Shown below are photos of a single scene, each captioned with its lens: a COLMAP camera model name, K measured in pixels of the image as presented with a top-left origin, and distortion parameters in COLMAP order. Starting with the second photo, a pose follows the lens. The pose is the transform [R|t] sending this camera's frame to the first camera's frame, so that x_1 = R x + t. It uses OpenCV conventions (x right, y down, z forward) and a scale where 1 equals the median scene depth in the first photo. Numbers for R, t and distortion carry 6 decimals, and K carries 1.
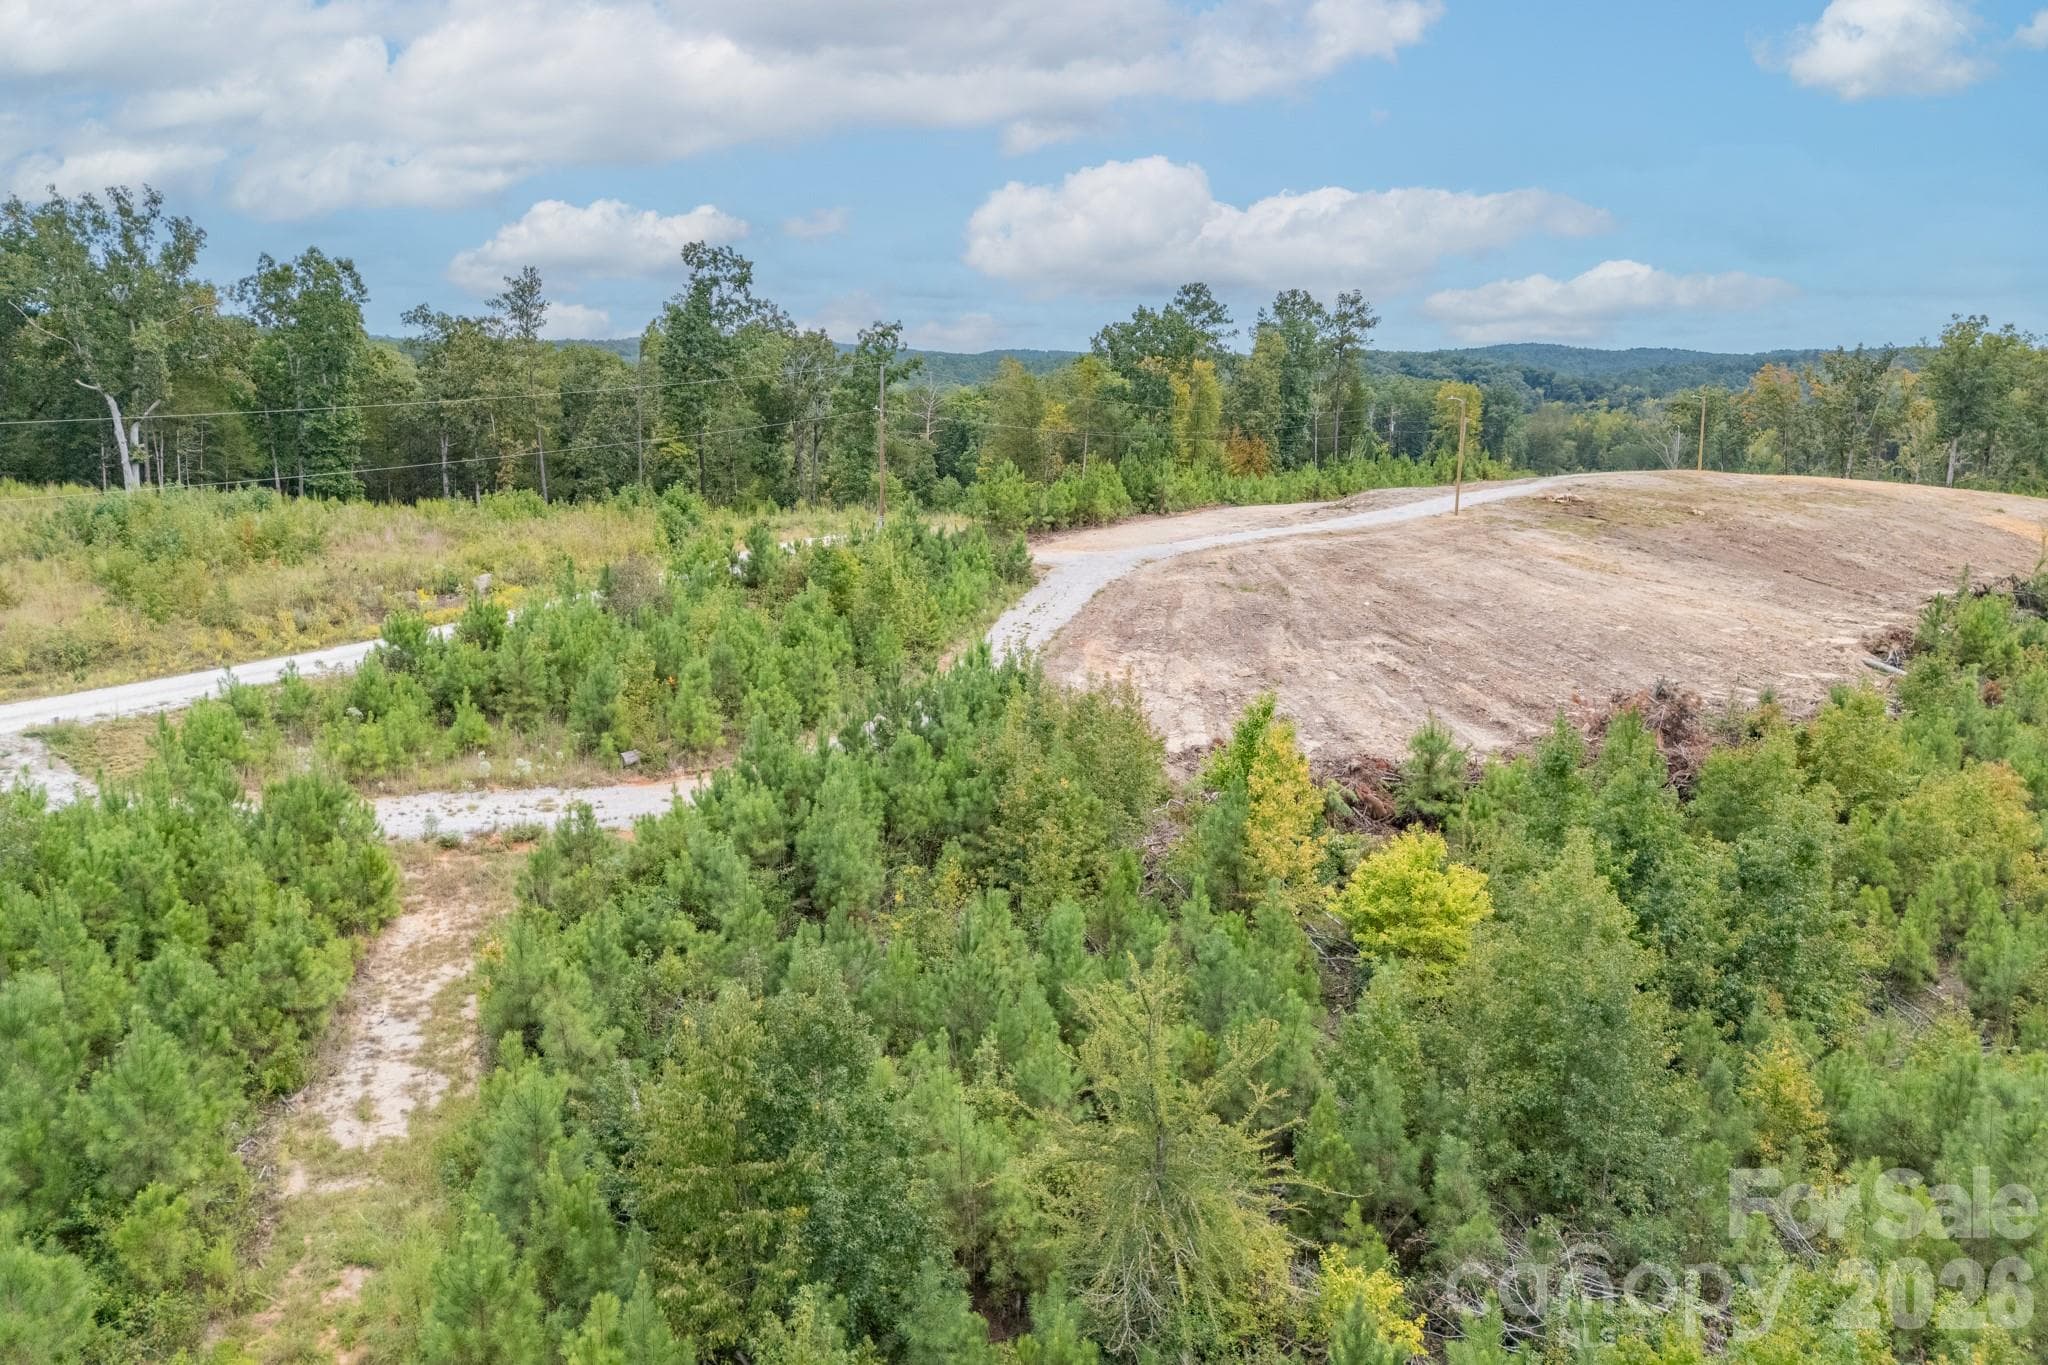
lens RADIAL K [[1514.5, 0, 1023.8], [0, 1514.5, 675.9], [0, 0, 1]] dist [0.095236, -0.098481]
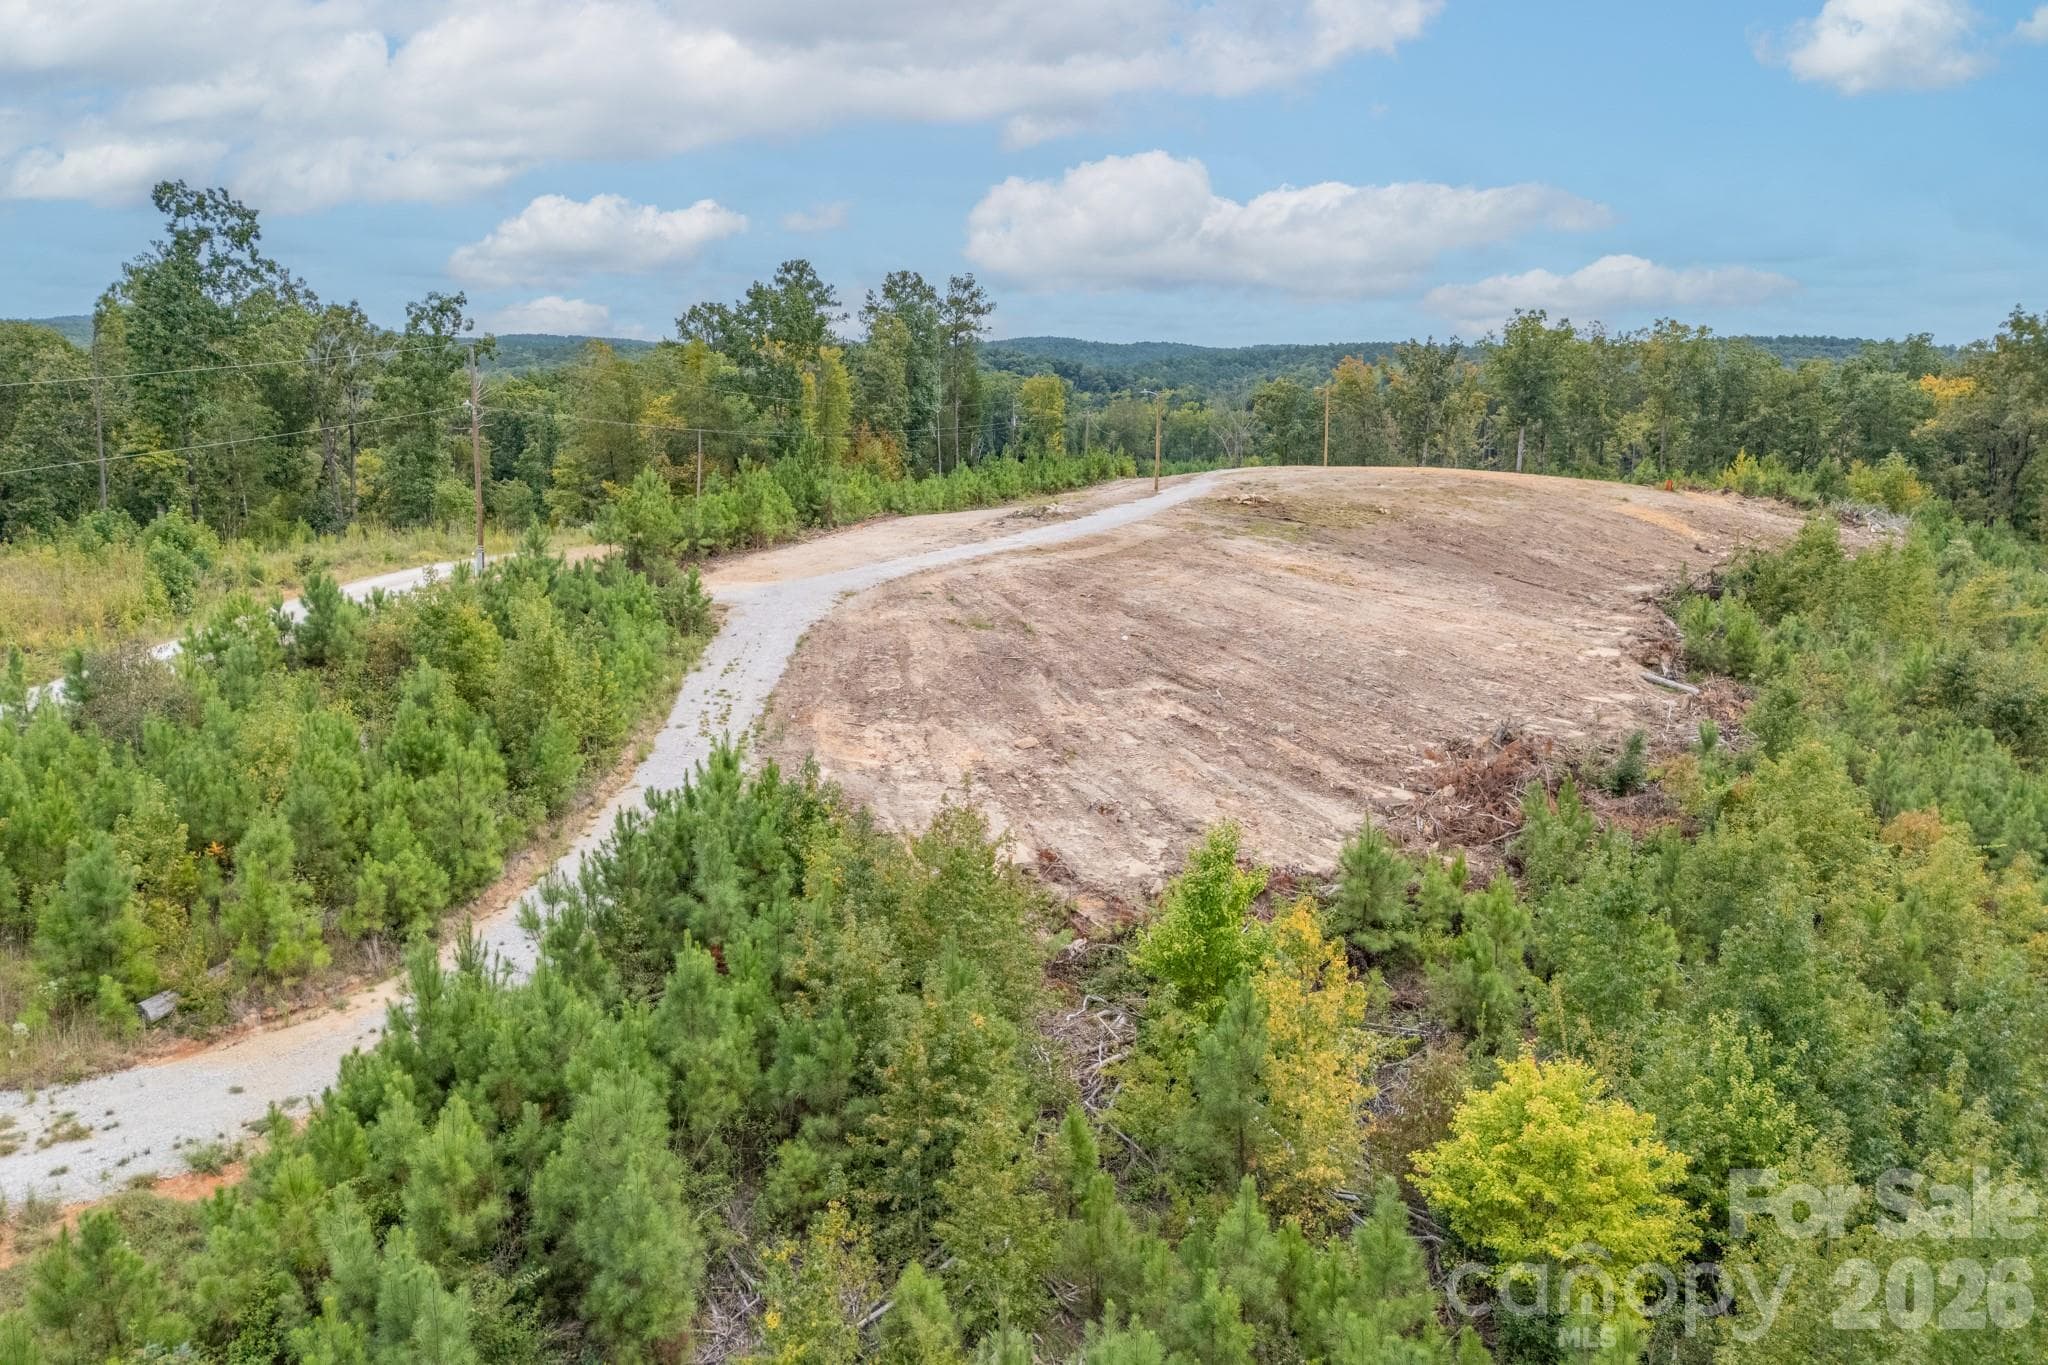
lens RADIAL K [[1522.5, 0, 1030.3], [0, 1522.5, 665.3], [0, 0, 1]] dist [0.096804, -0.103023]
pose [[0.954920, -0.056894, 0.291359, -0.051863], [0.057153, 0.998336, 0.007631, -0.031563], [-0.291308, 0.009365, 0.956583, 0.162815]]
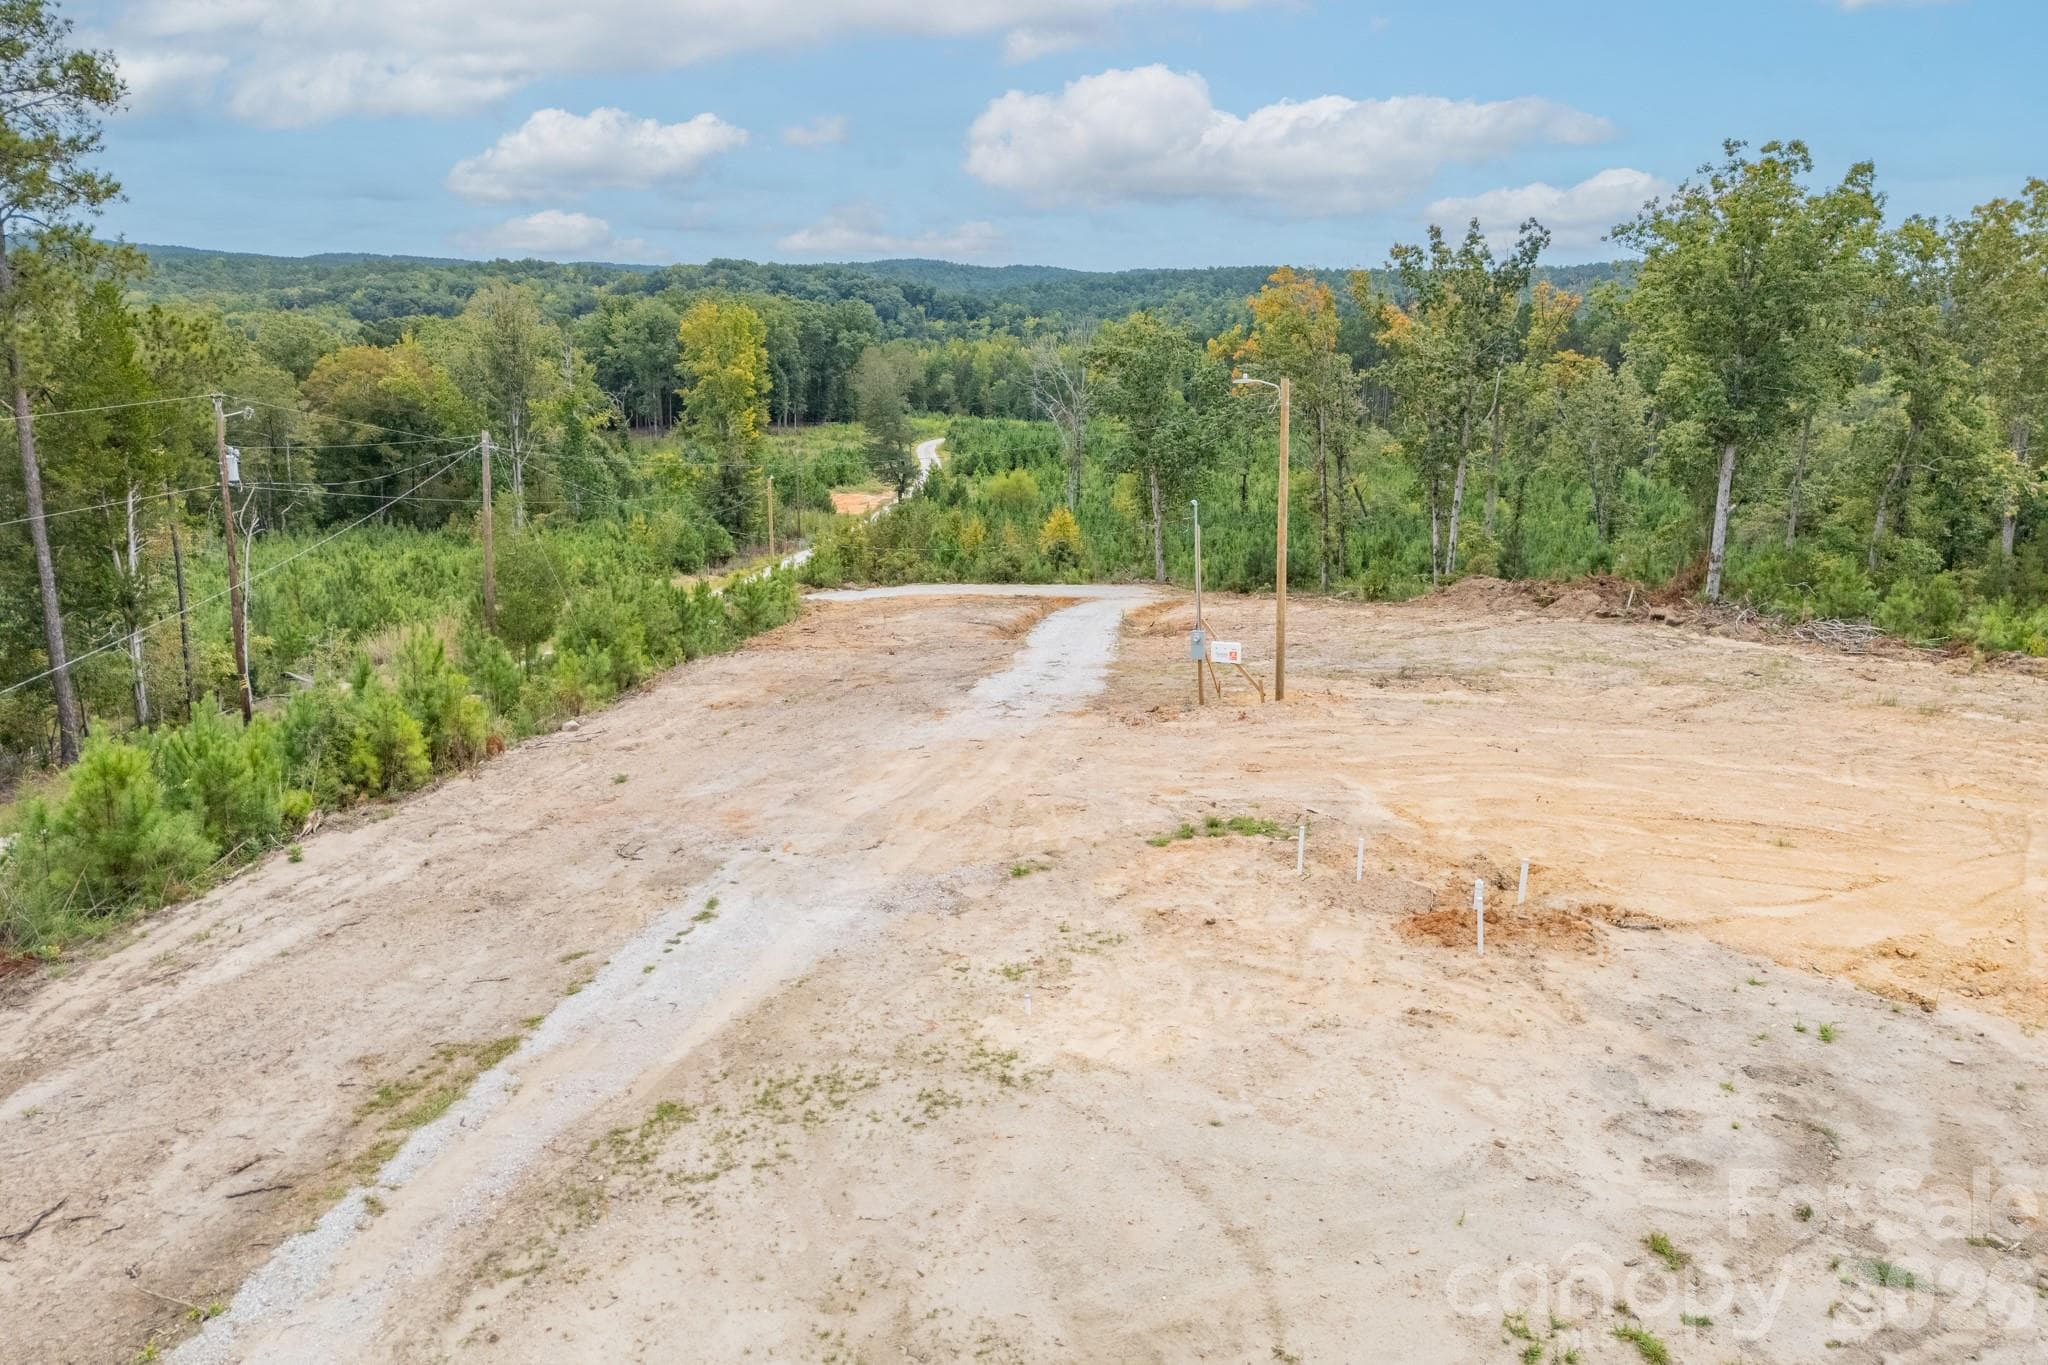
lens RADIAL K [[1568.2, 0, 1024.2], [0, 1568.2, 684.7], [0, 0, 1]] dist [0.138183, -0.127898]
pose [[0.929192, -0.085880, 0.359482, 0.435194], [0.067595, 0.995712, 0.063153, -0.214498], [-0.363364, -0.034382, 0.931013, 1.095285]]
